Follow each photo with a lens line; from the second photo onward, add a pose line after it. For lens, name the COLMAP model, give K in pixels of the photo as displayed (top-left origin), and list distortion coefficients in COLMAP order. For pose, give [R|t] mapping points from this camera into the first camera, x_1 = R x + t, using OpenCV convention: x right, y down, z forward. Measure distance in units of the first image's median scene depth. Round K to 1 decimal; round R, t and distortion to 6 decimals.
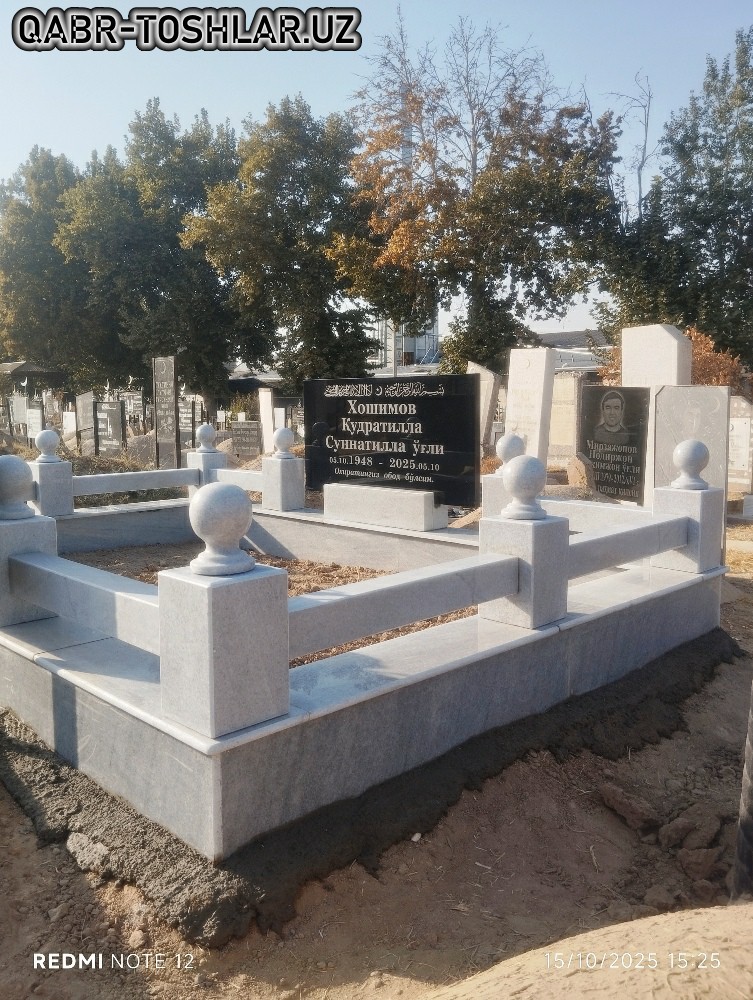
lens RADIAL K [[813.9, 0, 376.5], [0, 813.9, 500.0], [0, 0, 1]] dist [-0.009347, -0.009409]
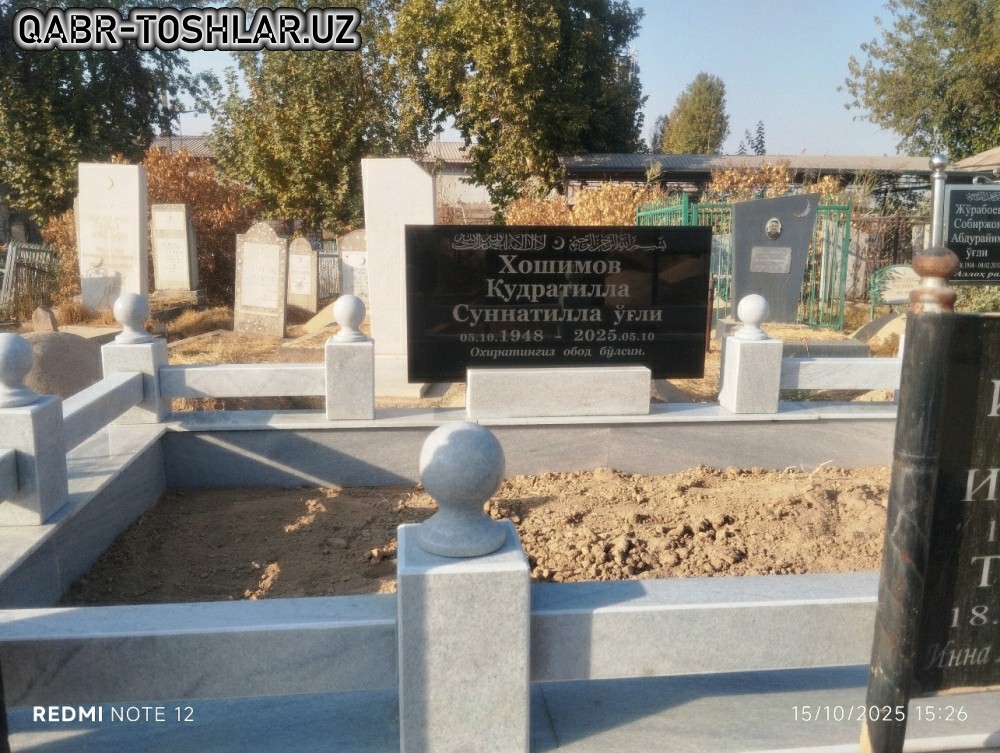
lens RADIAL K [[813.9, 0, 500.0], [0, 813.9, 376.5], [0, 0, 1]] dist [-0.009347, -0.009409]
pose [[0.619535, -0.108916, 0.777376, -0.658074], [0.085210, 0.993806, 0.071331, -0.069734], [-0.780331, 0.022049, 0.624978, 0.572907]]
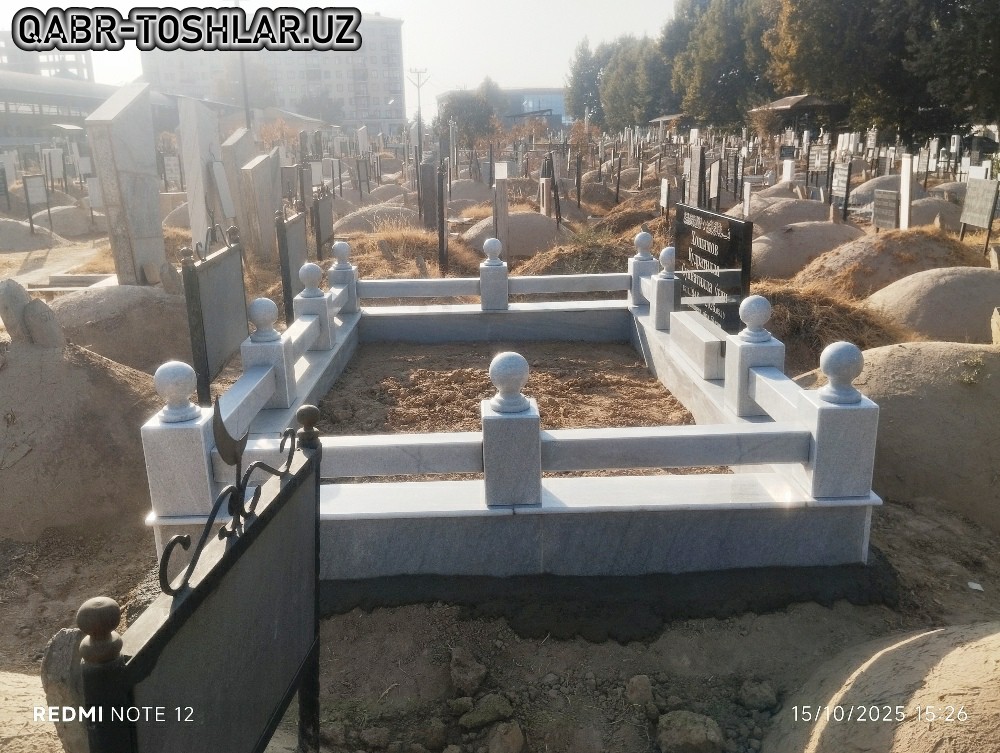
lens RADIAL K [[813.9, 0, 500.0], [0, 813.9, 376.5], [0, 0, 1]] dist [-0.009347, -0.009409]
pose [[0.736034, 0.173252, -0.654399, 0.502708], [-0.062459, 0.979952, 0.189192, -0.129839], [0.674057, -0.098378, 0.732099, 0.101692]]
